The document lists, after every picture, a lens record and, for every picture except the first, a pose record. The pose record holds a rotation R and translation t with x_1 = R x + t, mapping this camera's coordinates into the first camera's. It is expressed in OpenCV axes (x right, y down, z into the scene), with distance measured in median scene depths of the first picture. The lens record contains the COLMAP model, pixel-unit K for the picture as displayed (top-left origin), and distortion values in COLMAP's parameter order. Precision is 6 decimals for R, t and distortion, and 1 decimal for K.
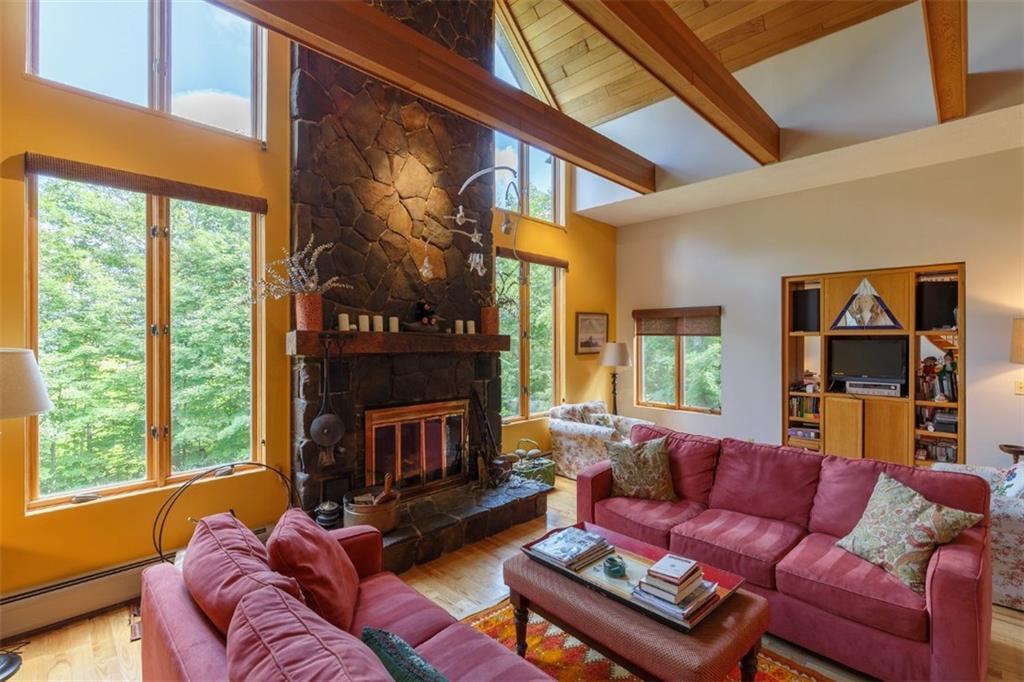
lens RADIAL K [[458.4, 0, 515.0], [0, 458.4, 340.0], [0, 0, 1]] dist [-0.001685, -0.000552]
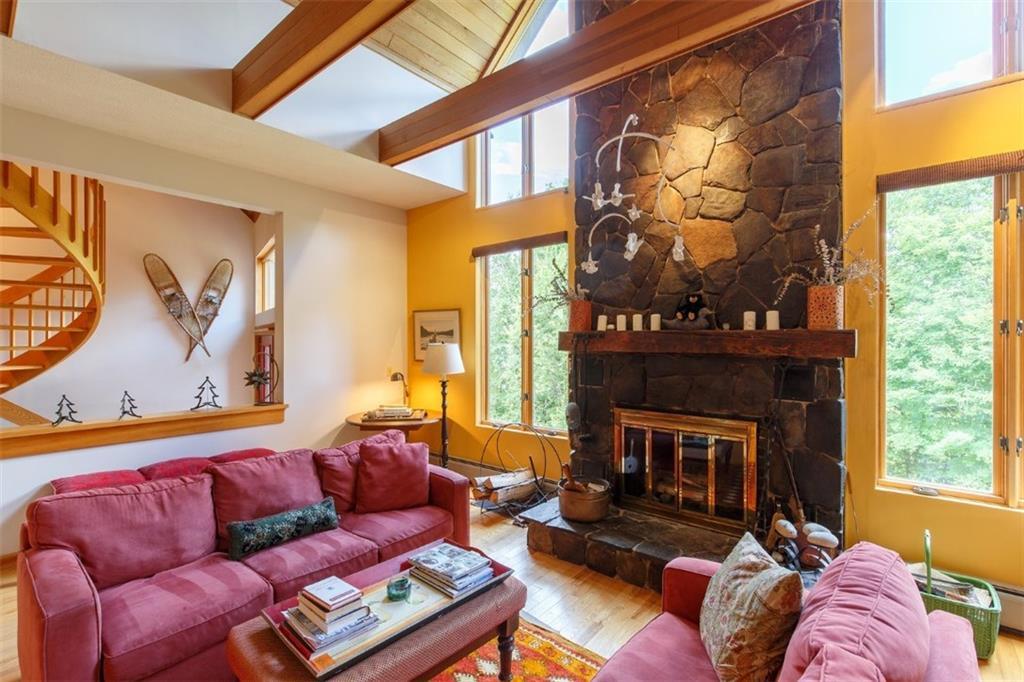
lens RADIAL K [[458.4, 0, 515.0], [0, 458.4, 340.0], [0, 0, 1]] dist [-0.001685, -0.000552]
pose [[0.095524, 0.000097, -0.995427, 0.643603], [0.001622, 0.999999, 0.000253, 0.001423], [0.995426, -0.001639, 0.095524, 0.642429]]
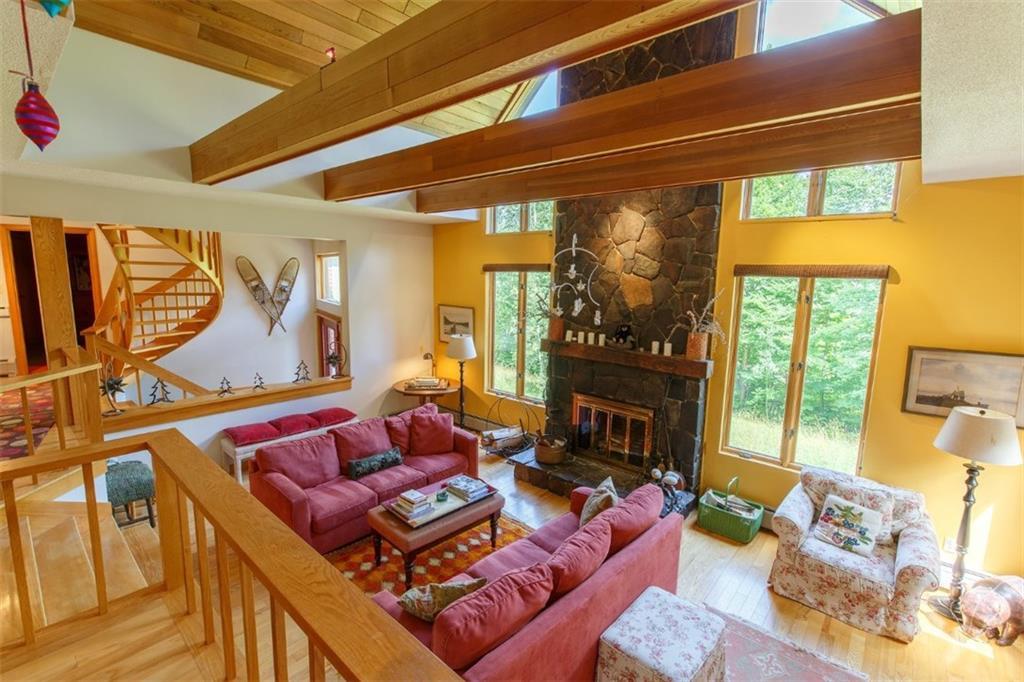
lens RADIAL K [[458.4, 0, 515.0], [0, 458.4, 340.0], [0, 0, 1]] dist [-0.001685, -0.000552]
pose [[0.063641, 0.144873, -0.987402, 1.125994], [-0.019780, 0.989396, 0.143890, -0.234146], [0.997777, 0.010373, 0.065832, 0.656212]]
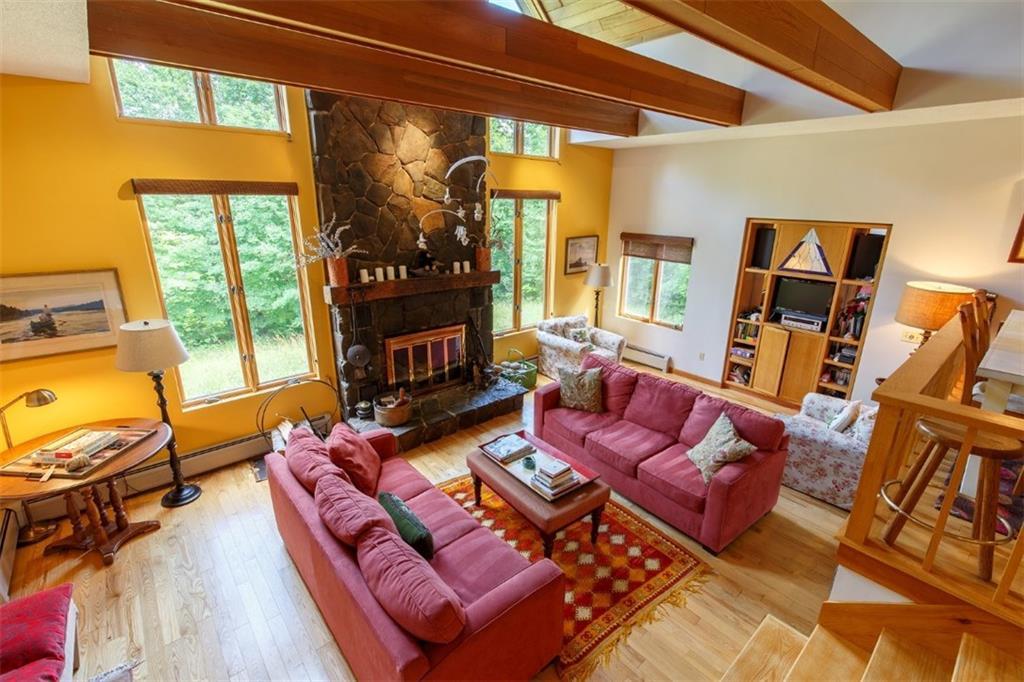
lens RADIAL K [[458.4, 0, 515.0], [0, 458.4, 340.0], [0, 0, 1]] dist [-0.001685, -0.000552]
pose [[0.996793, 0.035200, -0.071870, 0.151733], [-0.012510, 0.955569, 0.294503, -0.238848], [0.079043, -0.292659, 0.952944, -0.263471]]
